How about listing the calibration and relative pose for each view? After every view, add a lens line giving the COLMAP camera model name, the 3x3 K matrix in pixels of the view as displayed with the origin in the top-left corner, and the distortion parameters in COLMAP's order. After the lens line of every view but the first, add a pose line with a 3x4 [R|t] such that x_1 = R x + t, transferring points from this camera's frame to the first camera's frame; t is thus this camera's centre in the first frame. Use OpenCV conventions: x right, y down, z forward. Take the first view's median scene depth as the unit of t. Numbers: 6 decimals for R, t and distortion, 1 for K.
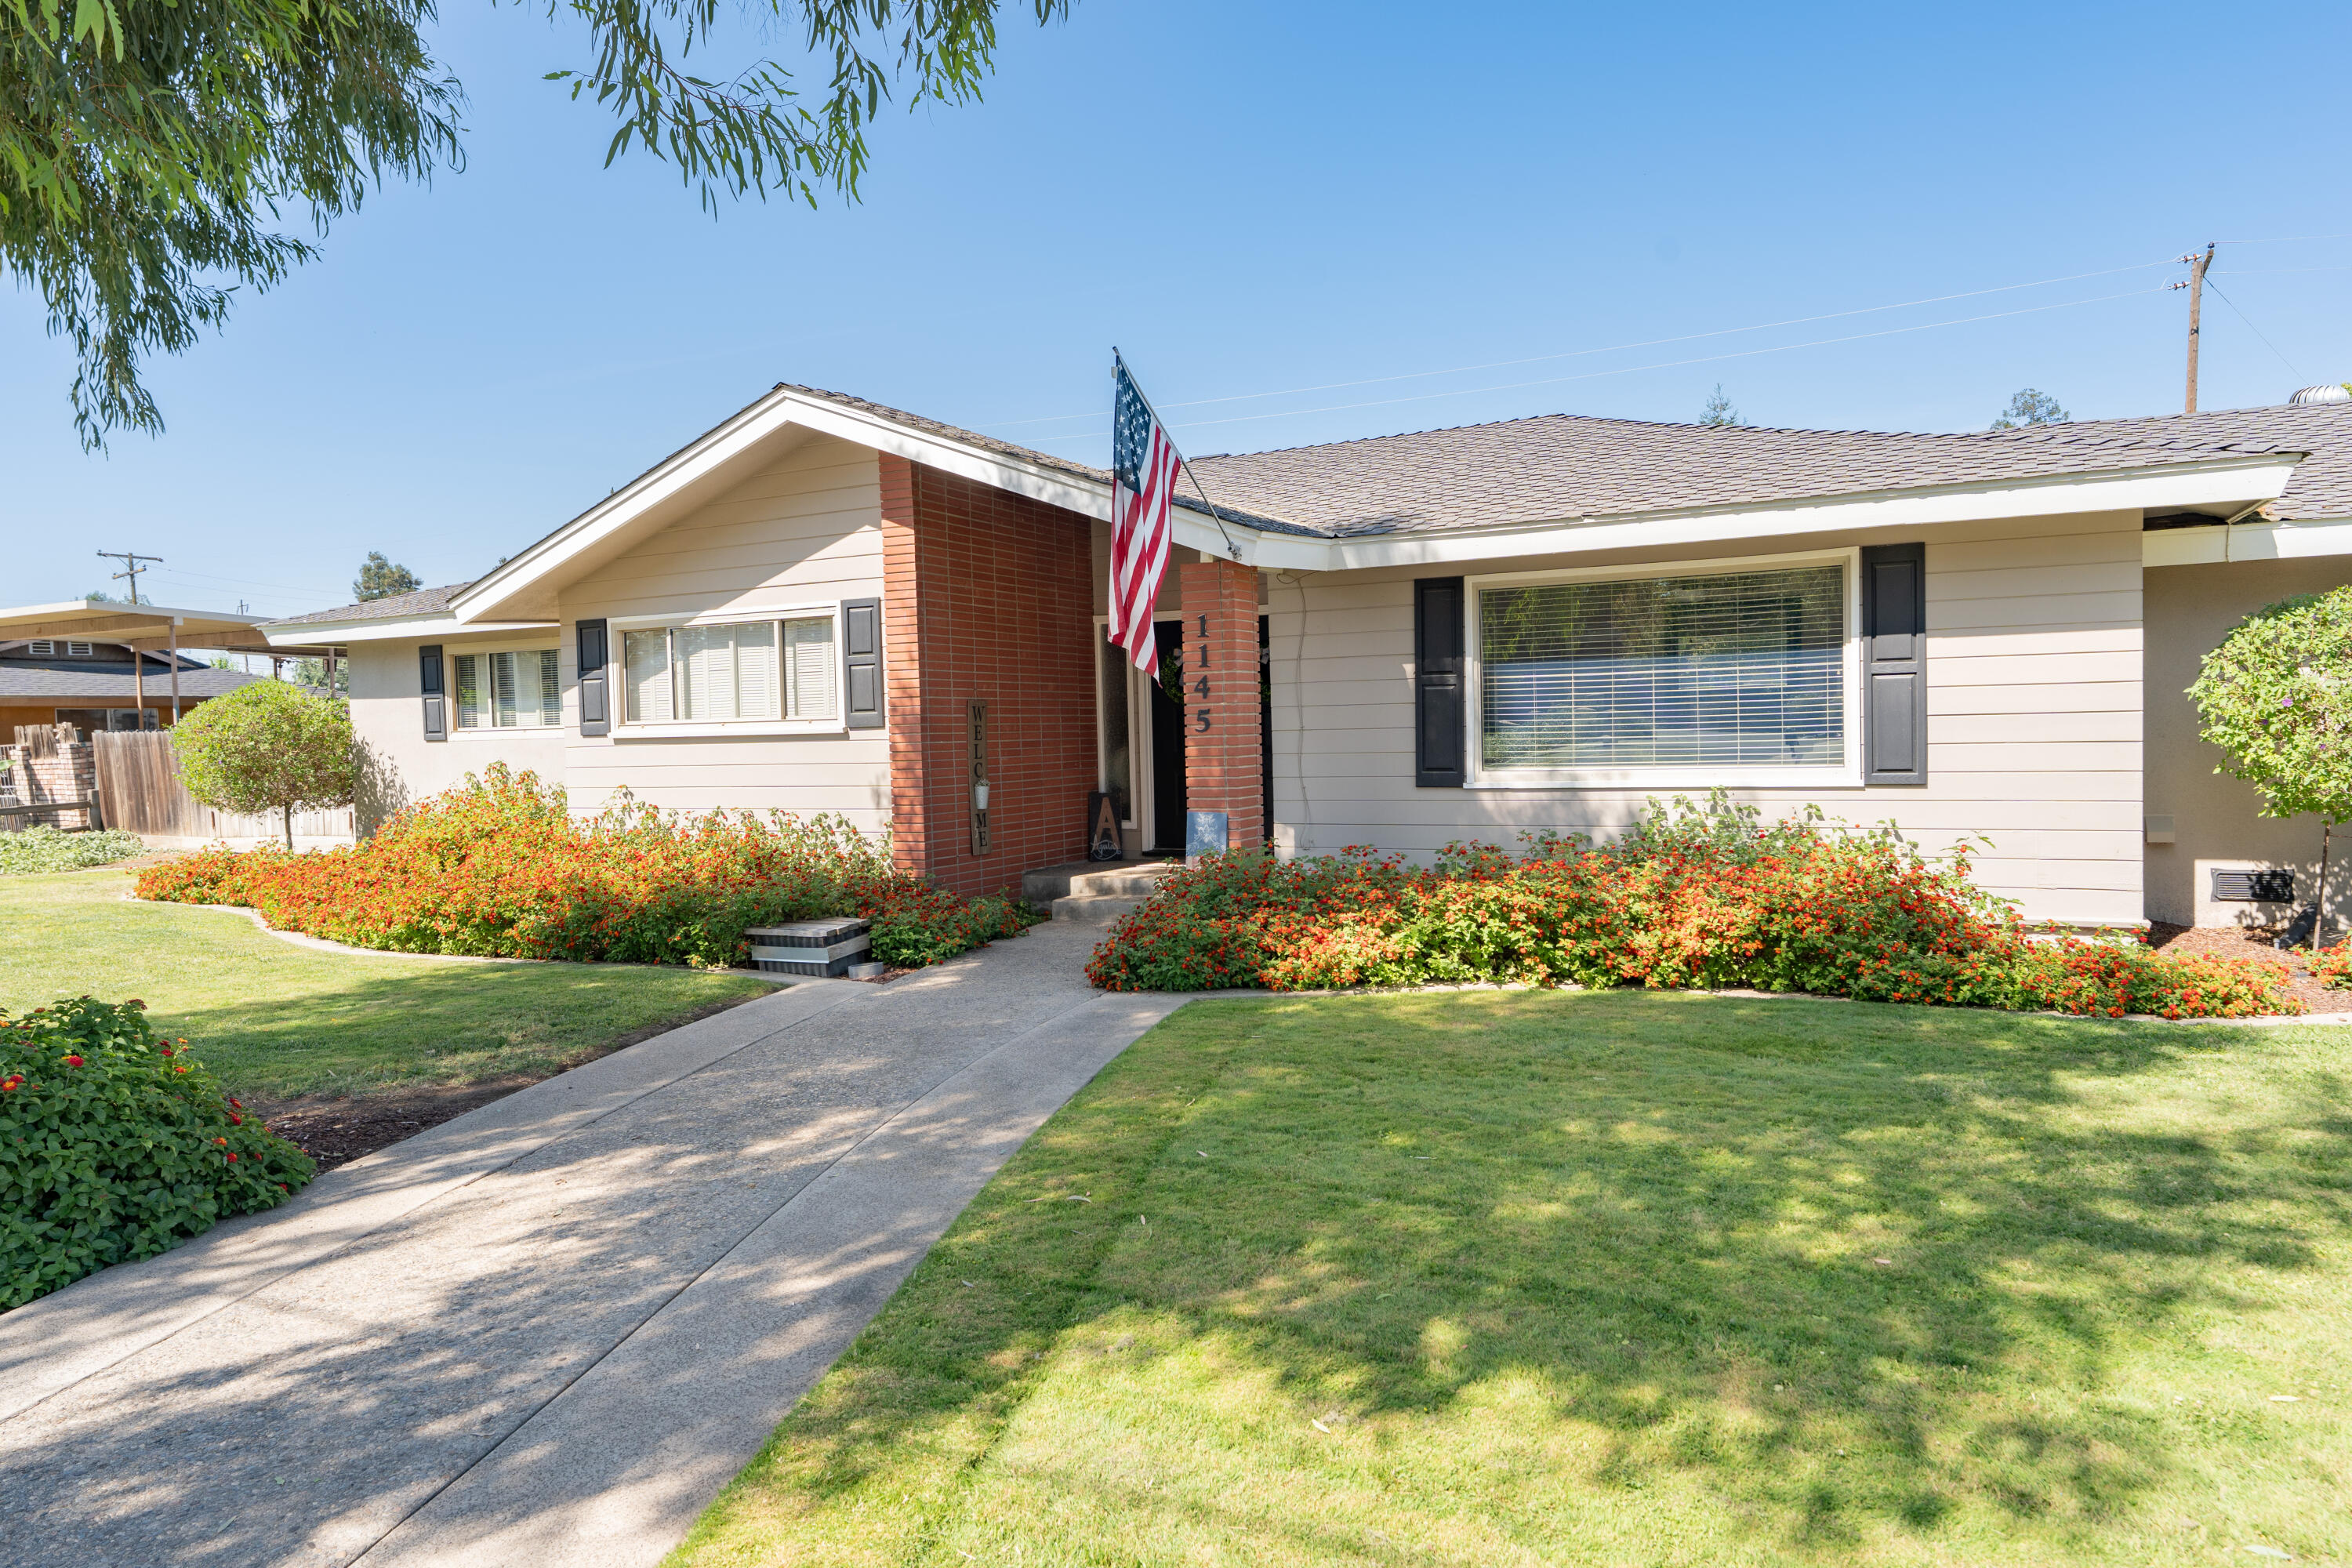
lens RADIAL K [[1439.0, 0, 1206.6], [0, 1439.0, 789.9], [0, 0, 1]] dist [-0.003512, -0.000703]
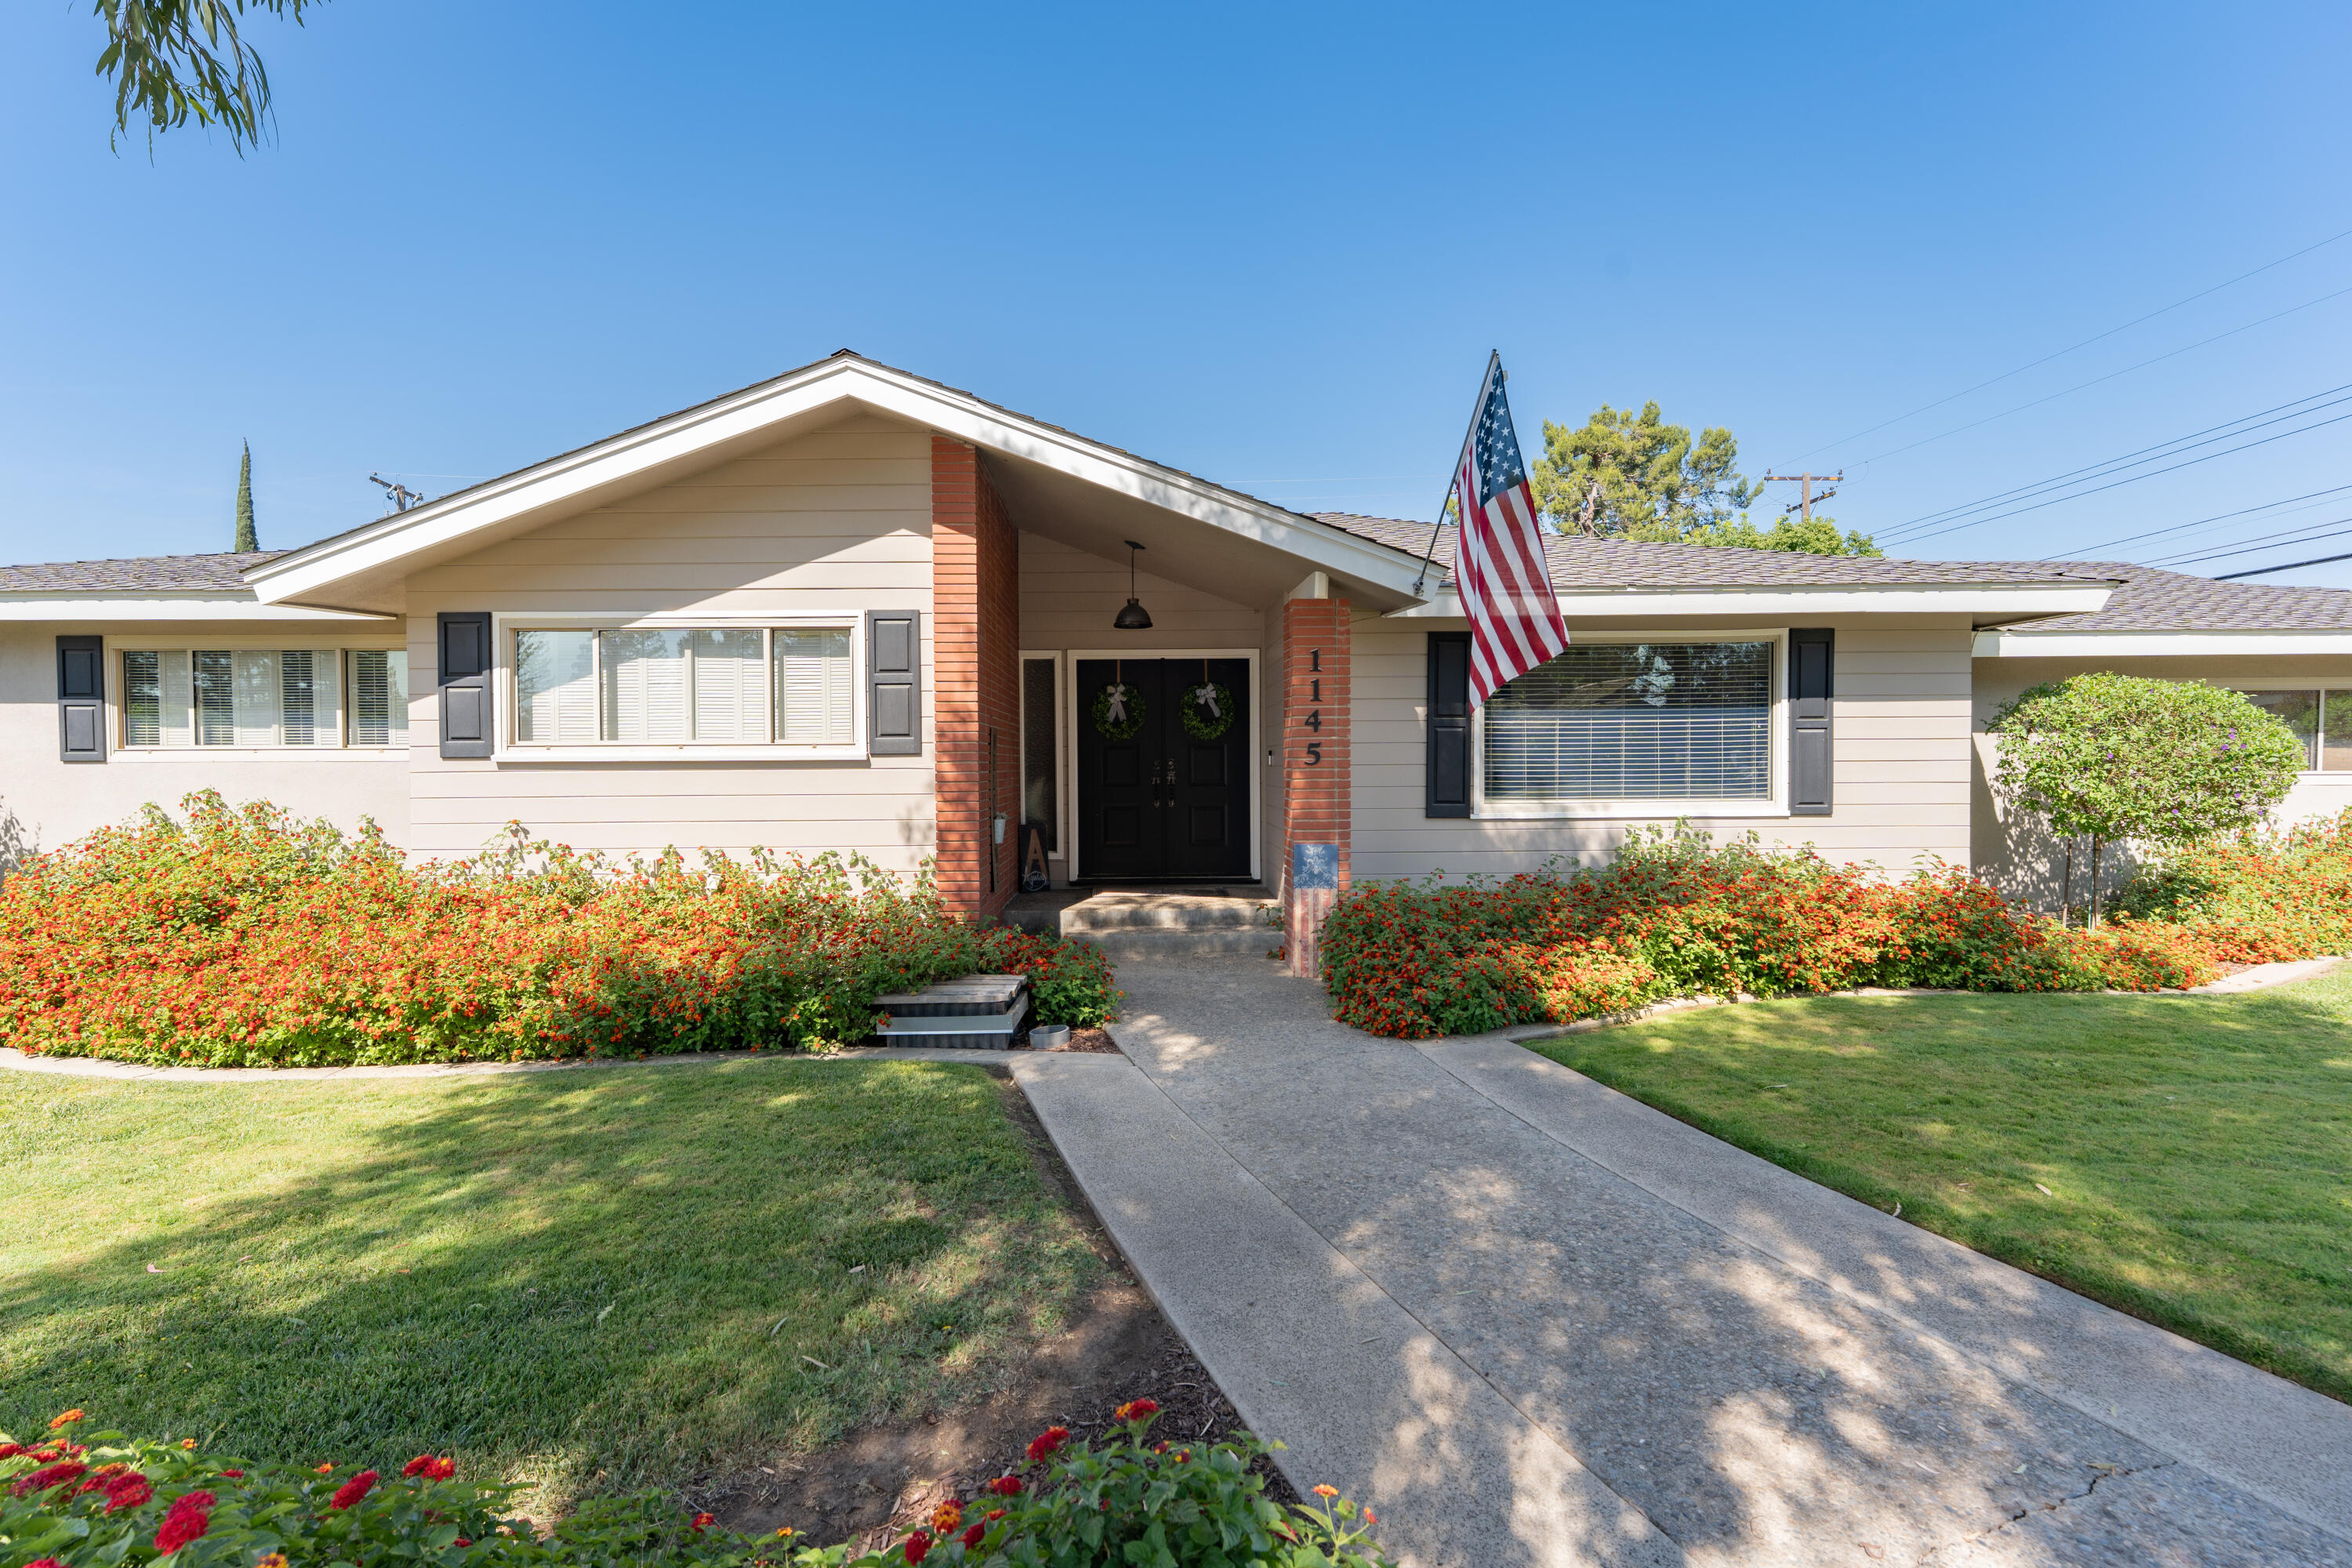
lens RADIAL K [[1072.8, 0, 1141.3], [0, 1072.8, 783.3], [0, 0, 1]] dist [-0.001626, -0.000356]
pose [[0.892485, 0.008809, 0.450991, -0.412697], [0.005042, 0.999552, -0.029501, -0.005068], [-0.451049, 0.028604, 0.892041, 0.348714]]
